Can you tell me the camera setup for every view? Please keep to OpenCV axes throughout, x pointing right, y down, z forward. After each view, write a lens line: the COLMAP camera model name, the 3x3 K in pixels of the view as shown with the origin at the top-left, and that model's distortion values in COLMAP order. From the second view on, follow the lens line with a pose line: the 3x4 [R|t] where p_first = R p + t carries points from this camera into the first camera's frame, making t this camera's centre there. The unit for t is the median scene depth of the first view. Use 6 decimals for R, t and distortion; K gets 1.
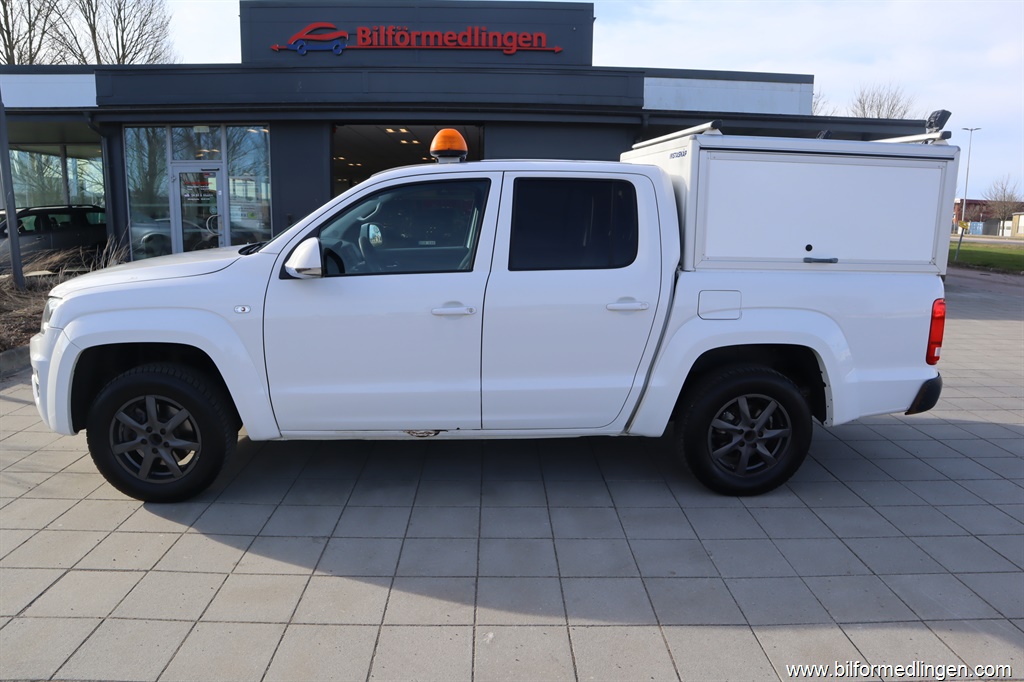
lens RADIAL K [[710.4, 0, 512.0], [0, 710.4, 341.0], [0, 0, 1]] dist [-0.128228, 0.083161]
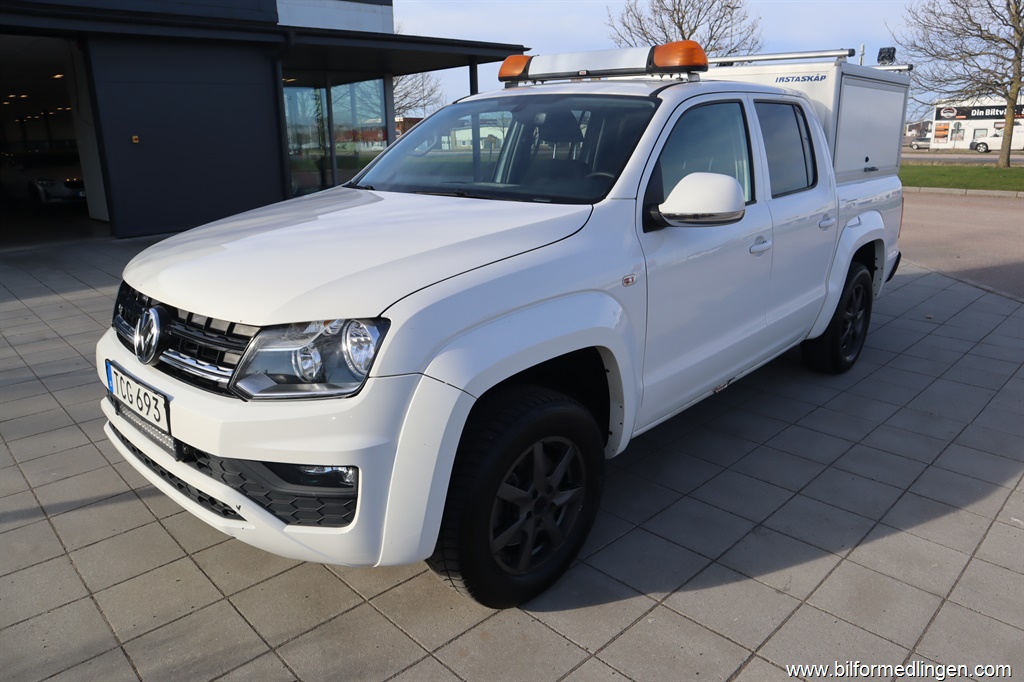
lens RADIAL K [[710.4, 0, 512.0], [0, 710.4, 341.0], [0, 0, 1]] dist [-0.128228, 0.083161]
pose [[0.735292, -0.218068, 0.641710, -0.867808], [0.154250, 0.975820, 0.154862, -0.104749], [-0.659964, -0.014885, 0.751150, 0.495843]]
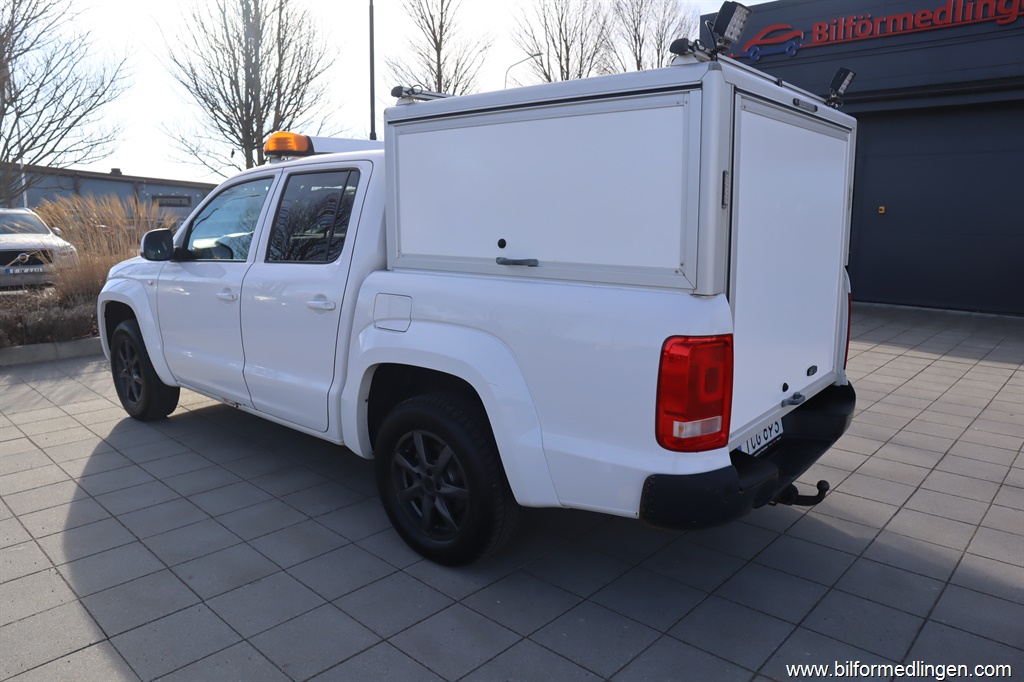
lens RADIAL K [[710.4, 0, 512.0], [0, 710.4, 341.0], [0, 0, 1]] dist [-0.128228, 0.083161]
pose [[0.711283, 0.112586, -0.693830, 0.940613], [-0.125853, 0.991537, 0.031876, -0.060018], [0.691547, 0.064647, 0.719433, 0.493398]]
